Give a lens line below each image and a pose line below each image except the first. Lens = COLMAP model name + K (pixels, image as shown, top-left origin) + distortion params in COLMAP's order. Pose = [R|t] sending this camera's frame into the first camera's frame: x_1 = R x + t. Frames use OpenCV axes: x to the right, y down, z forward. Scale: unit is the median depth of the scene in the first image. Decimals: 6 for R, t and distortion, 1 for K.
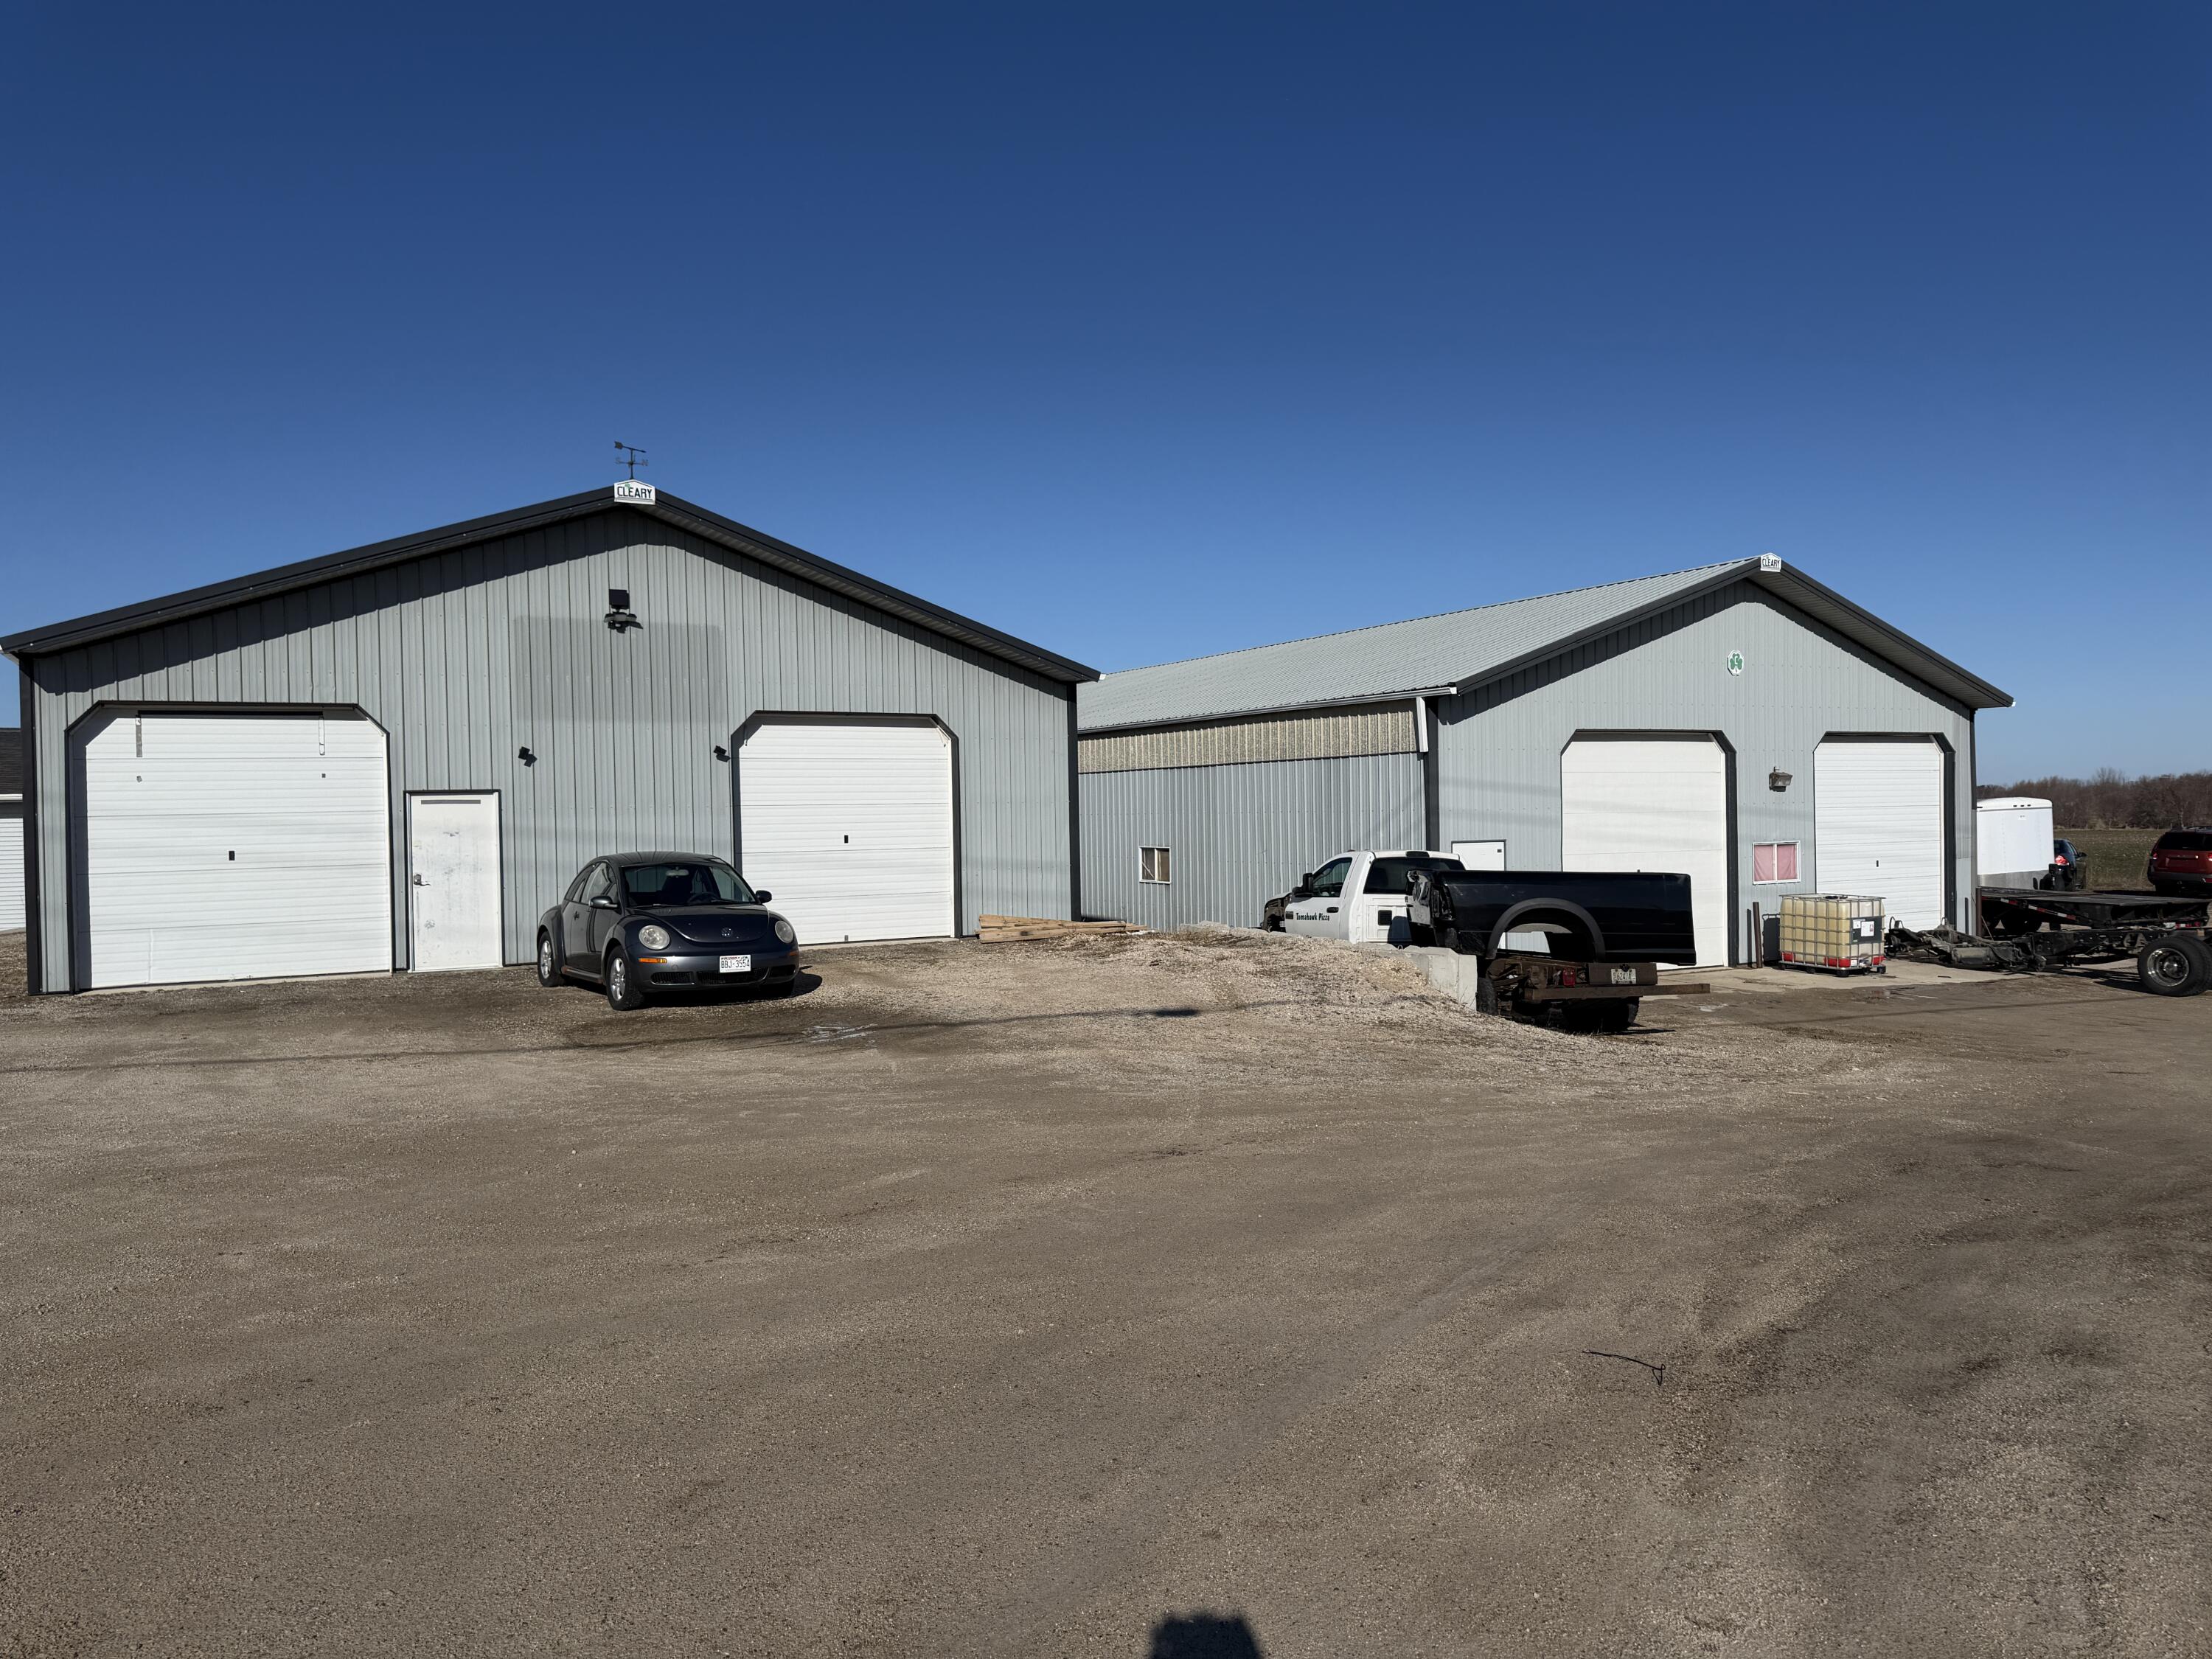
lens RADIAL K [[1716.2, 0, 1106.0], [0, 1716.2, 829.5], [0, 0, 1]] dist [0.312472, -0.548321]
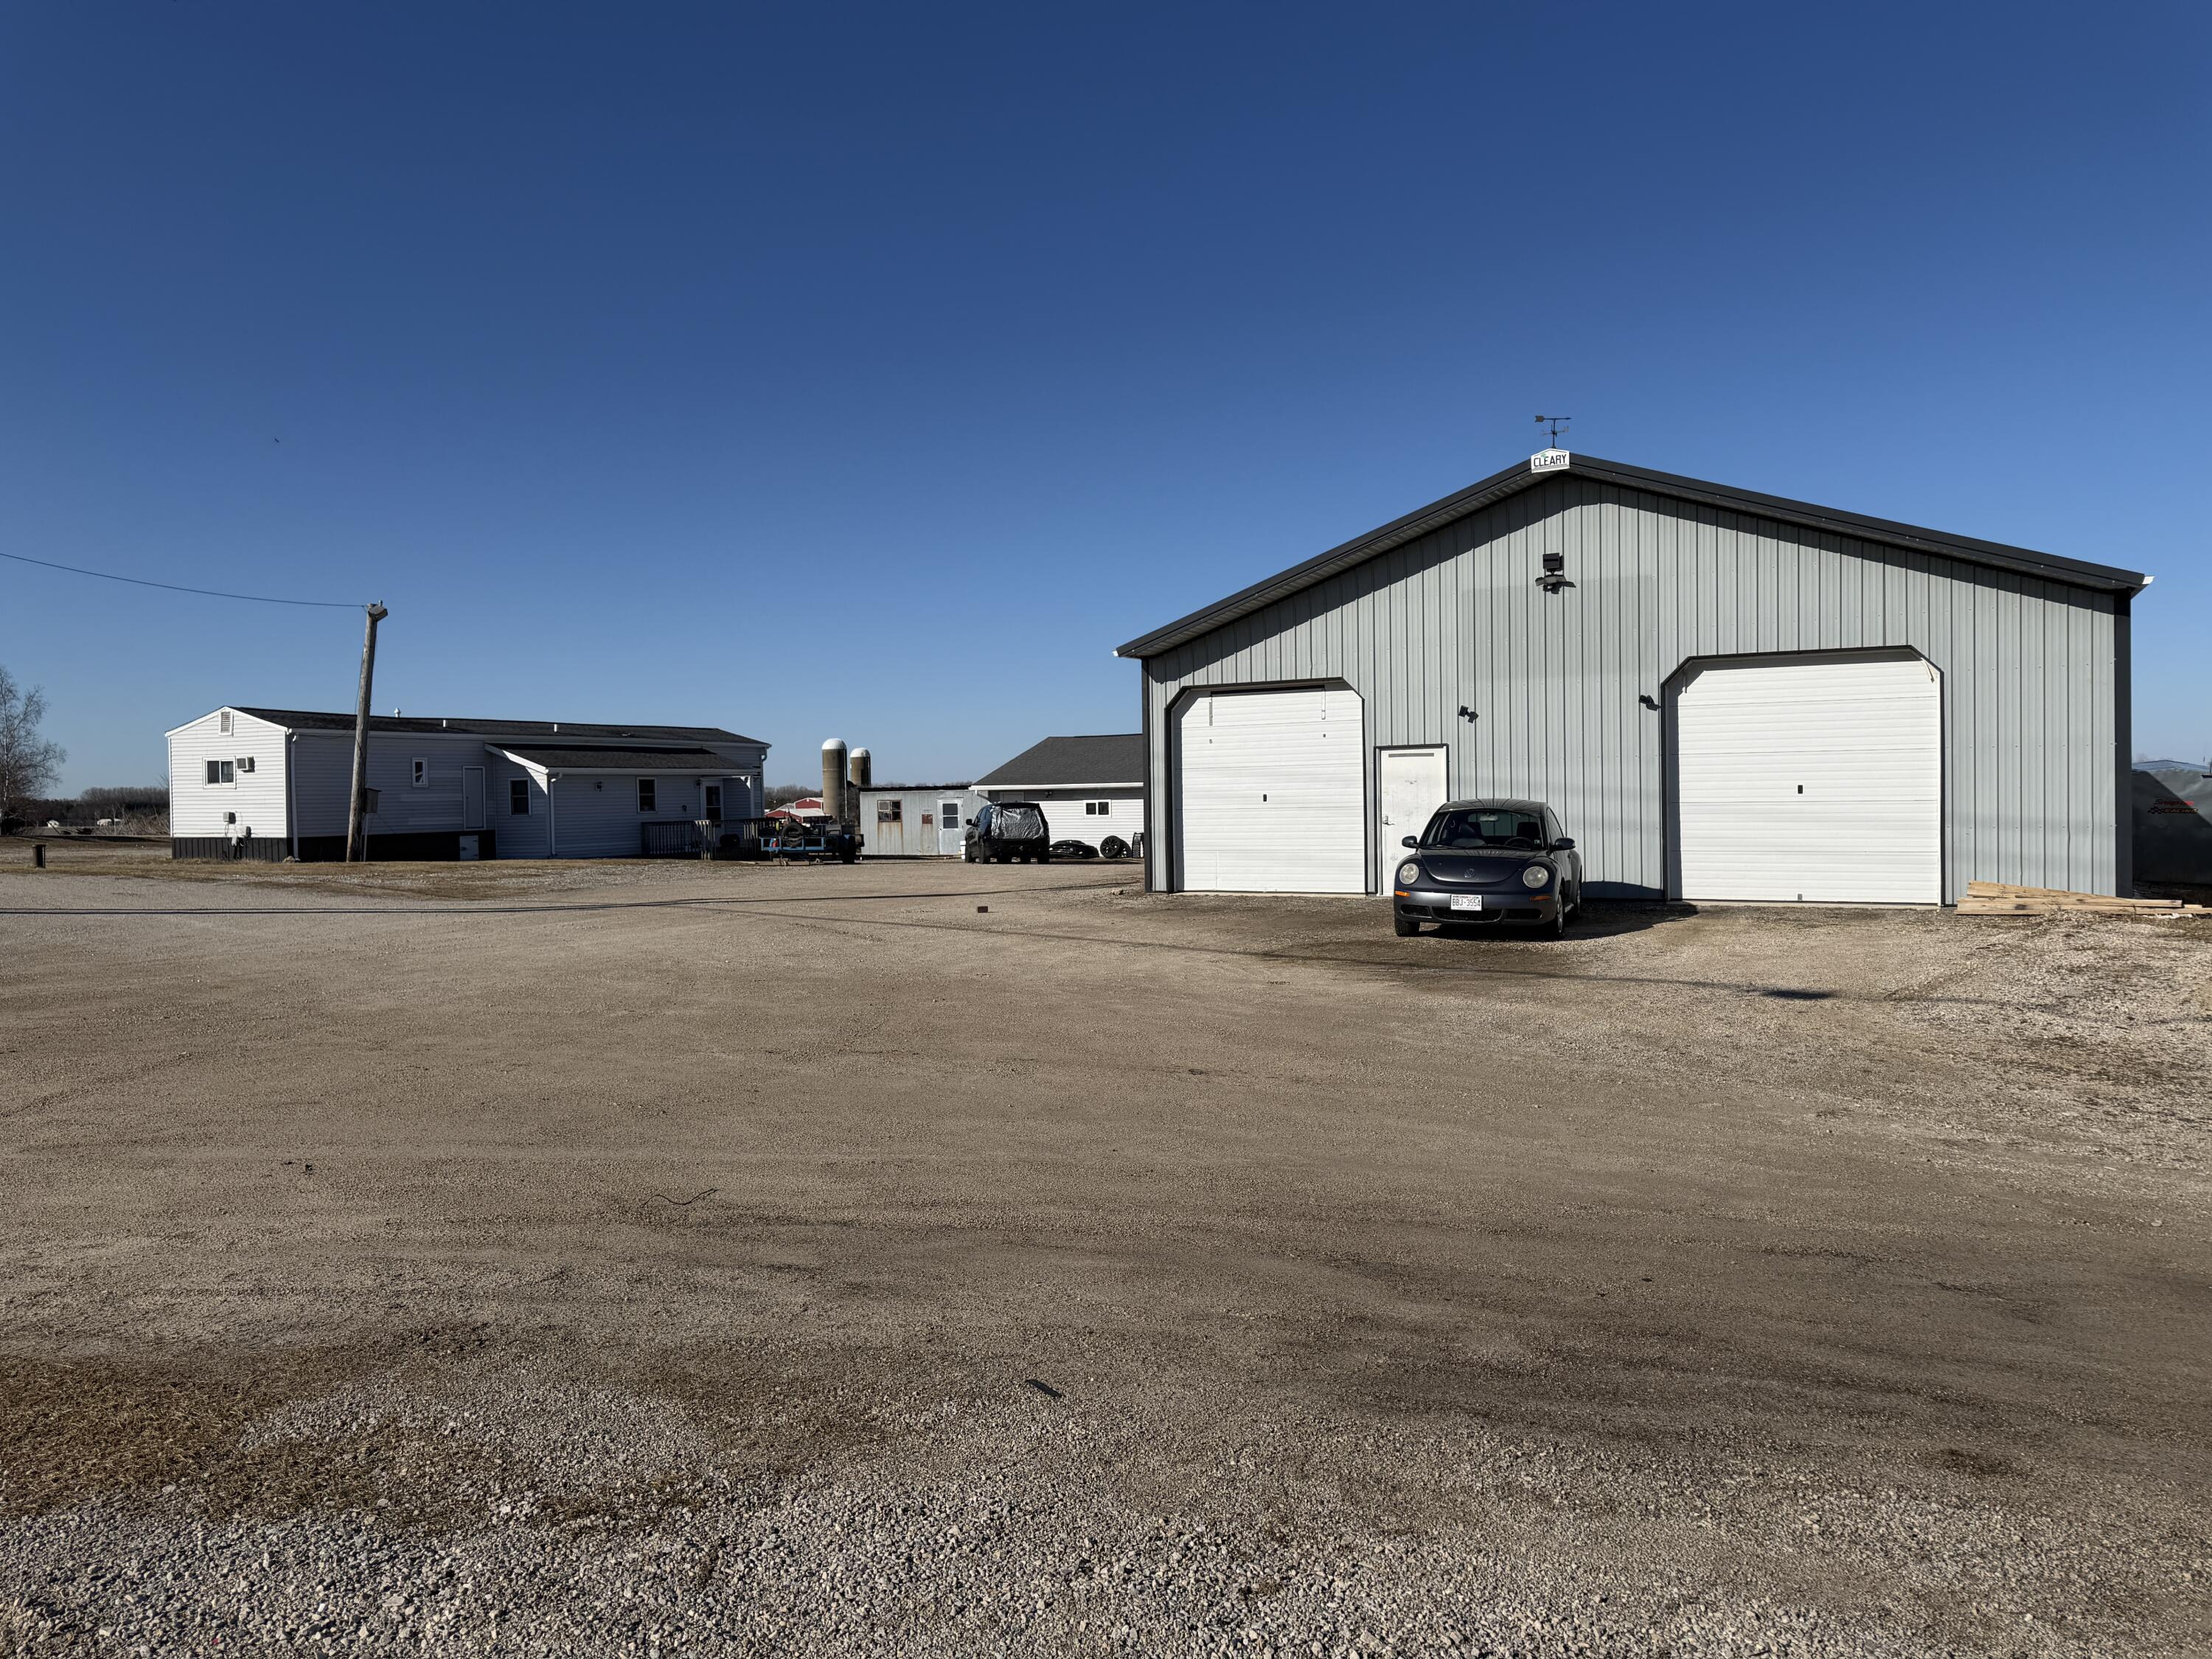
lens RADIAL K [[1716.2, 0, 1106.0], [0, 1716.2, 829.5], [0, 0, 1]] dist [0.312472, -0.548321]
pose [[0.530211, 0.025952, -0.847468, 0.498587], [-0.005485, 0.999616, 0.027179, 0.003581], [0.847848, -0.009762, 0.530150, 0.208971]]
